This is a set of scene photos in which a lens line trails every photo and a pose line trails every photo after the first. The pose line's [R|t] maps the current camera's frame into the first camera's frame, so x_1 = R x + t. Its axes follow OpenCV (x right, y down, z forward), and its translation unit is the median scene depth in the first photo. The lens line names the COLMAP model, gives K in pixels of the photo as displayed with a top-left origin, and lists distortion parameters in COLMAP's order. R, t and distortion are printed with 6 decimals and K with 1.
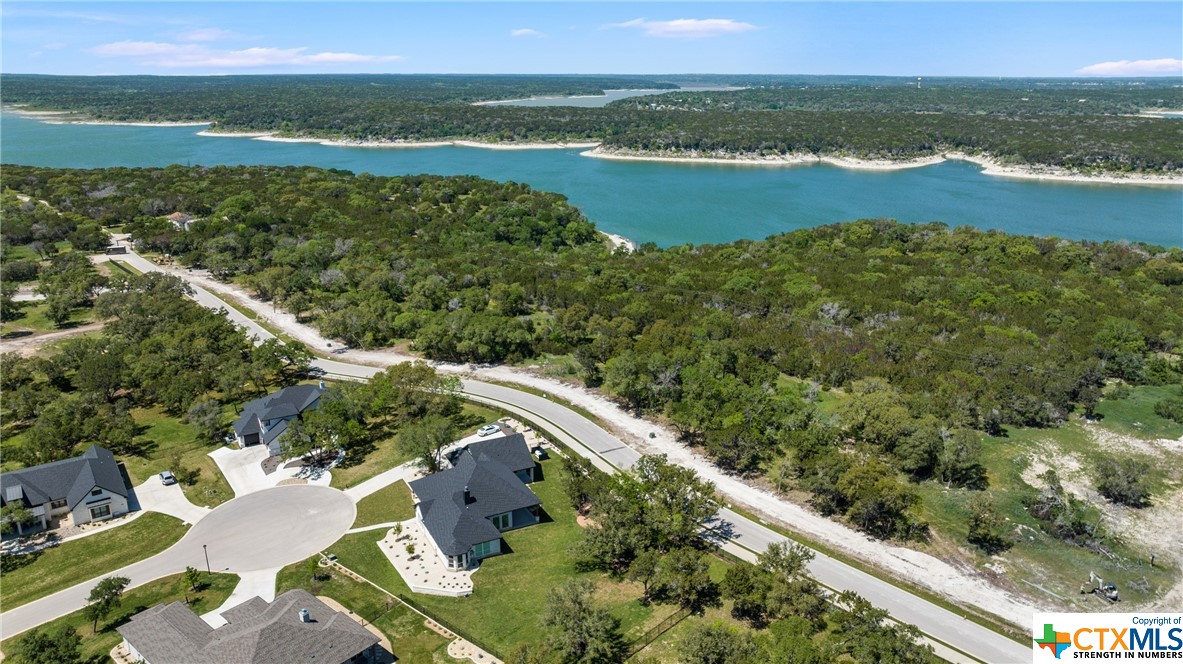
lens RADIAL K [[850.3, 0, 589.6], [0, 850.3, 333.2], [0, 0, 1]] dist [-0.026276, 0.029054]
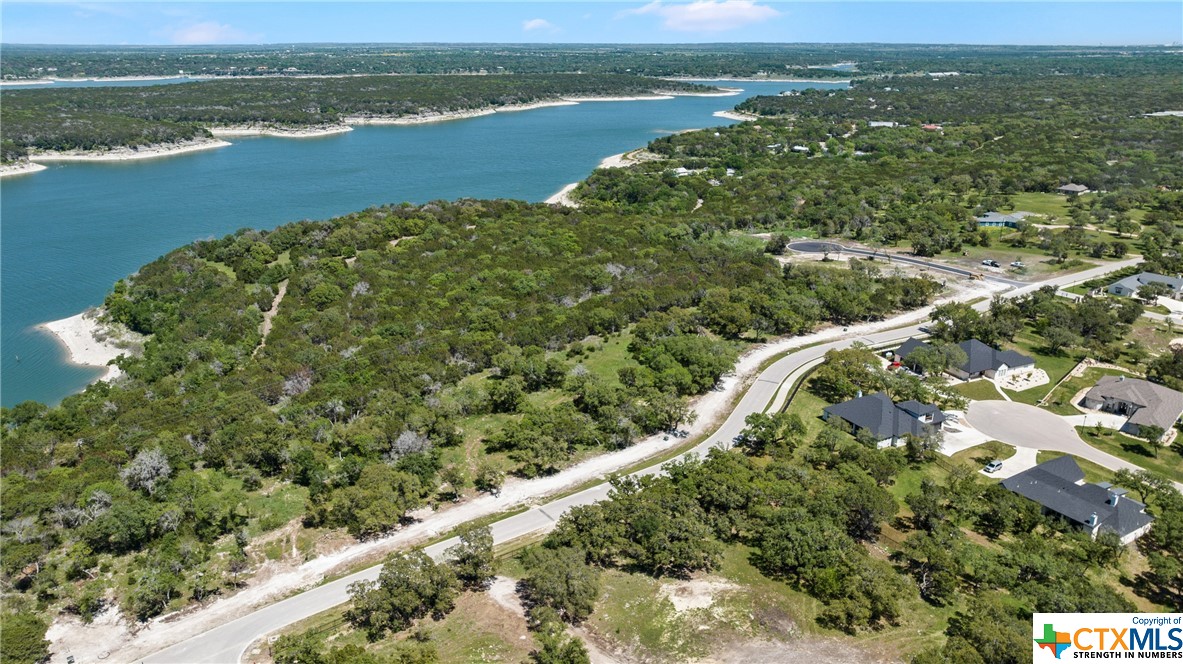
lens RADIAL K [[850.3, 0, 590.7], [0, 850.3, 334.0], [0, 0, 1]] dist [-0.026276, 0.029054]
pose [[0.054174, -0.327200, 0.943401, -0.301660], [0.293025, 0.908401, 0.298234, -0.101644], [-0.954569, 0.260283, 0.145089, 0.244546]]
